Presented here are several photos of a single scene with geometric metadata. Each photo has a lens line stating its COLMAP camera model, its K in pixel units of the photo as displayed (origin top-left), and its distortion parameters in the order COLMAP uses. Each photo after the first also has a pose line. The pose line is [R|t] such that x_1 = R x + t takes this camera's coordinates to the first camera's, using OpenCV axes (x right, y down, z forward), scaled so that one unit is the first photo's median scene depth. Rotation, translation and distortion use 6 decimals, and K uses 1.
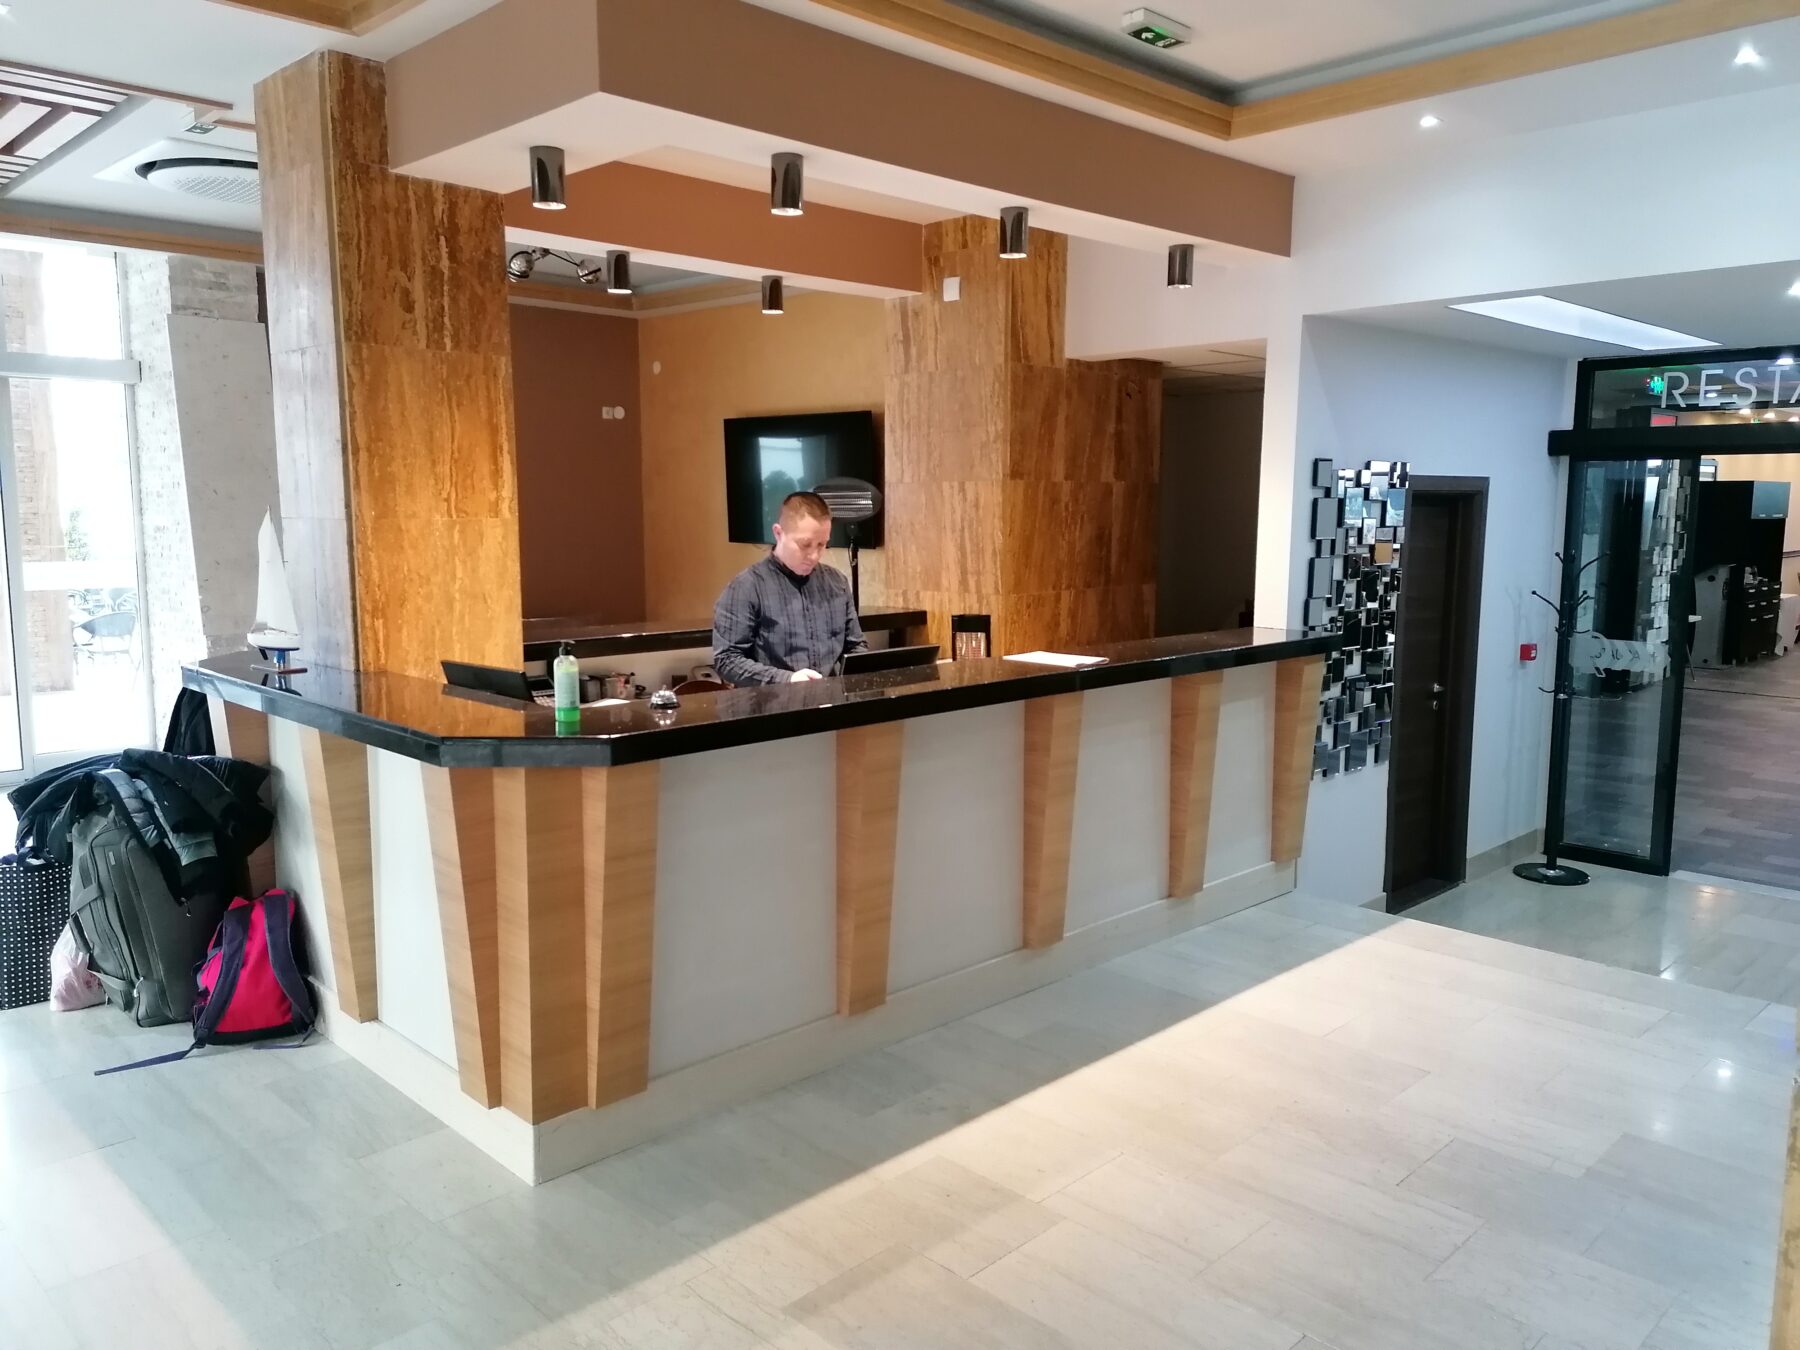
lens RADIAL K [[1330.5, 0, 892.4], [0, 1330.5, 662.8], [0, 0, 1]] dist [0.132789, -0.155939]
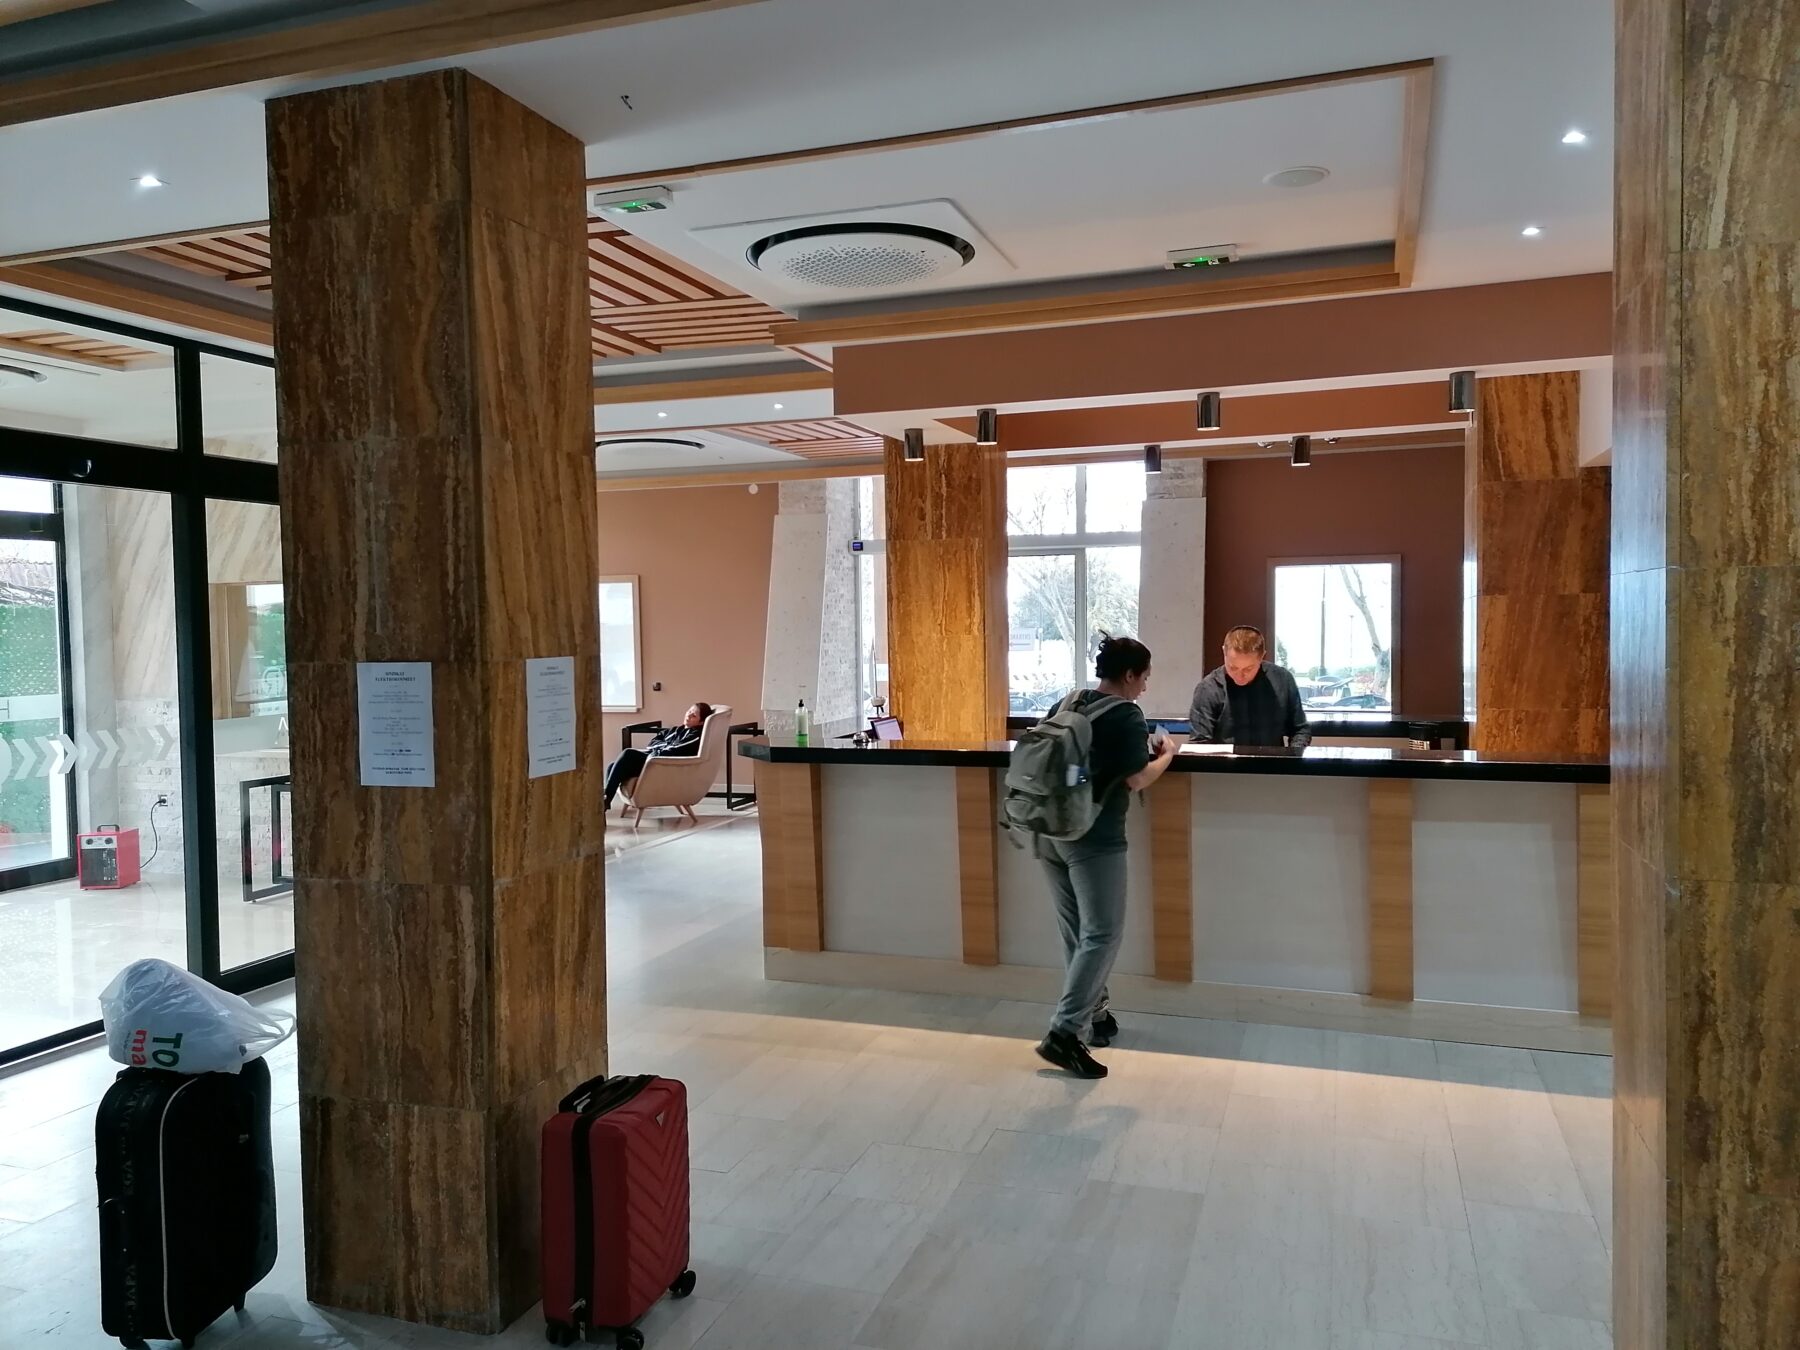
lens RADIAL K [[1330.5, 0, 892.4], [0, 1330.5, 662.8], [0, 0, 1]] dist [0.132789, -0.155939]
pose [[0.440858, 0.019606, -0.897363, 1.146744], [-0.093553, 0.995320, -0.024215, -0.026261], [0.892688, 0.094626, 0.440629, 0.207247]]
